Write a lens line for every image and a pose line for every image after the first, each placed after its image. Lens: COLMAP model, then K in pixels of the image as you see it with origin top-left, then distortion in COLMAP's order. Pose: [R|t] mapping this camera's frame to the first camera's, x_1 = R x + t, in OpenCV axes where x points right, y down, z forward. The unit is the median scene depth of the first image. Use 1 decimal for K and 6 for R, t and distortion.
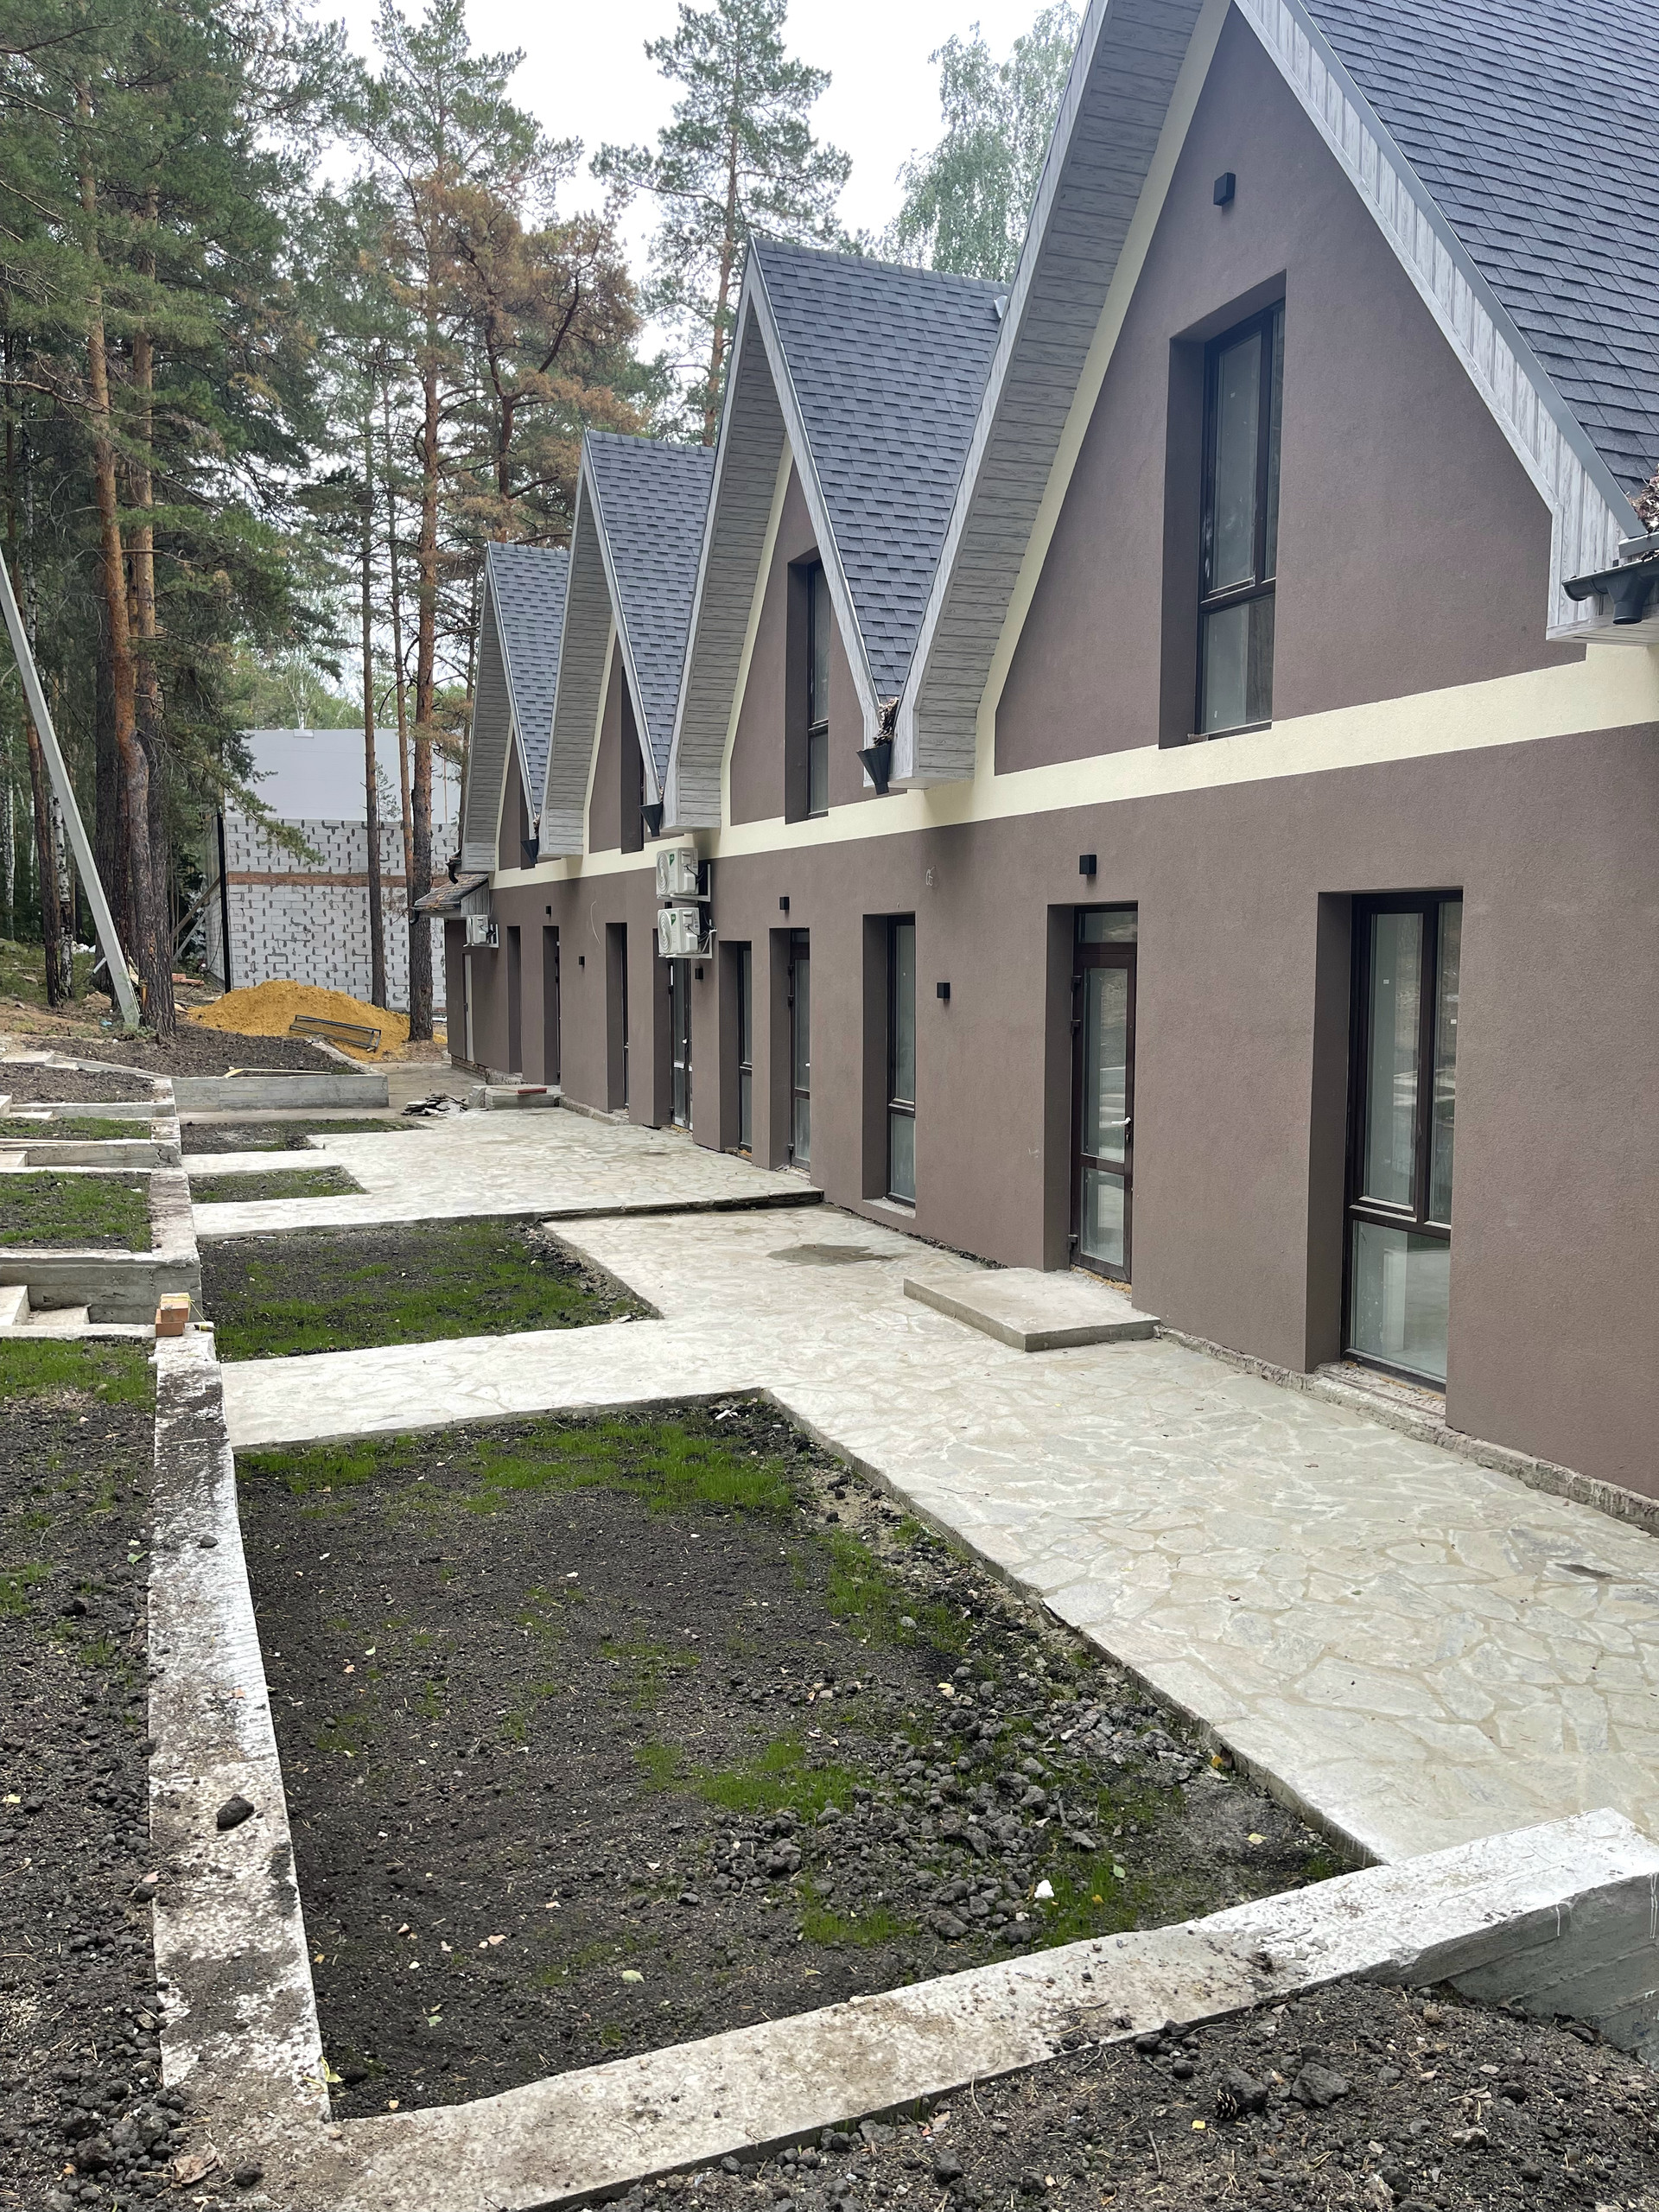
lens RADIAL K [[1674.9, 0, 829.5], [0, 1674.9, 1106.0], [0, 0, 1]] dist [0.087104, -0.116013]
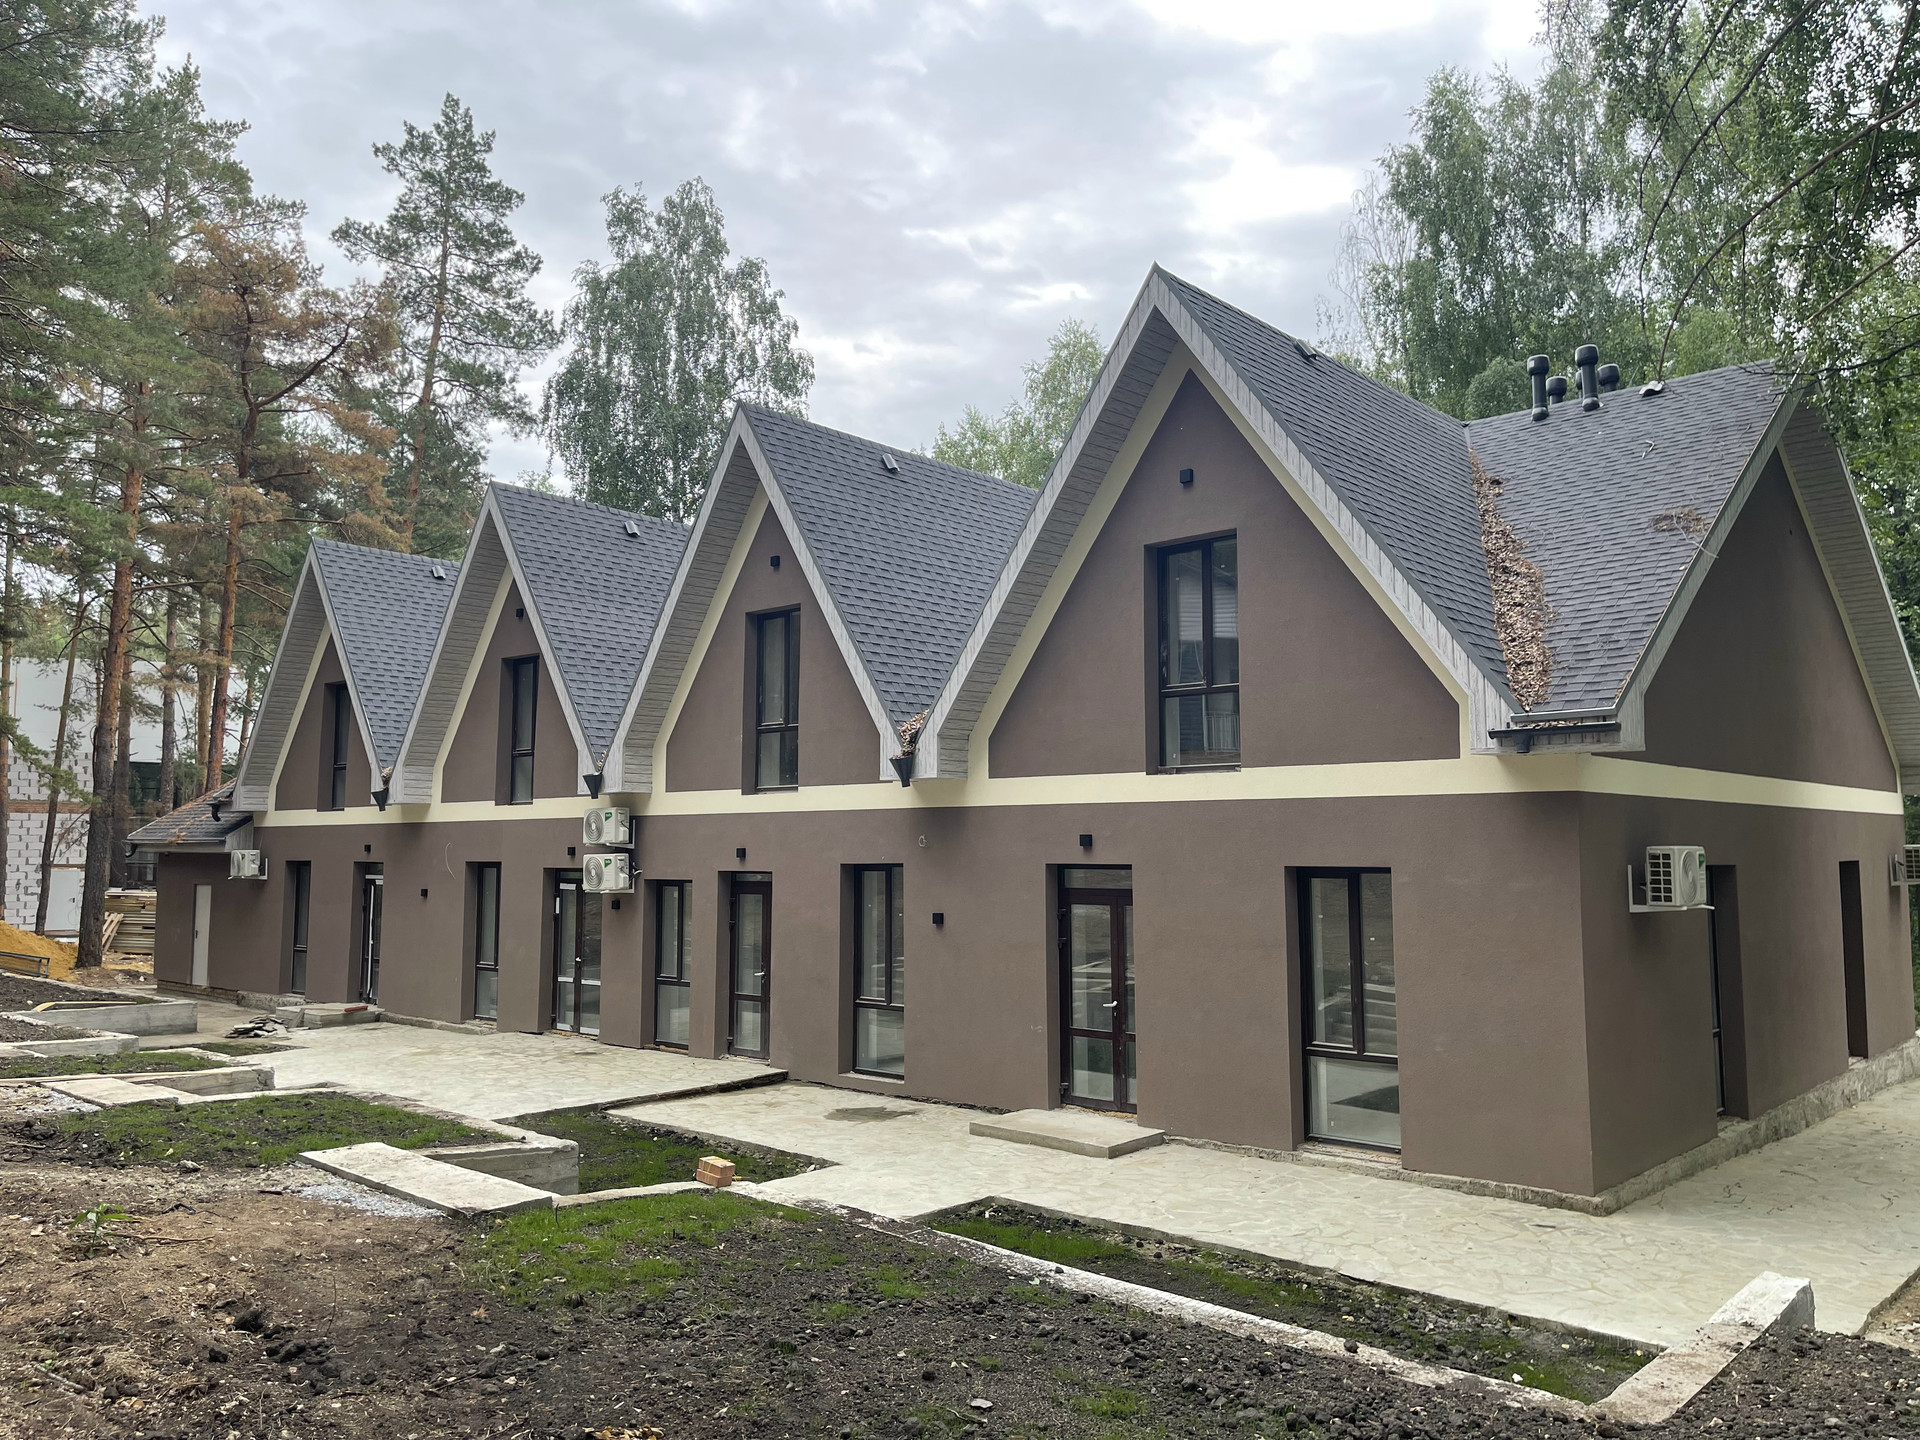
lens RADIAL K [[1453.8, 0, 960.0], [0, 1453.8, 720.0], [0, 0, 1]] dist [0.087104, -0.116013]
pose [[0.903658, 0.034556, 0.426858, -0.548660], [0.045123, 0.983508, -0.175146, -0.019338], [-0.425870, 0.177534, 0.887196, -0.196130]]
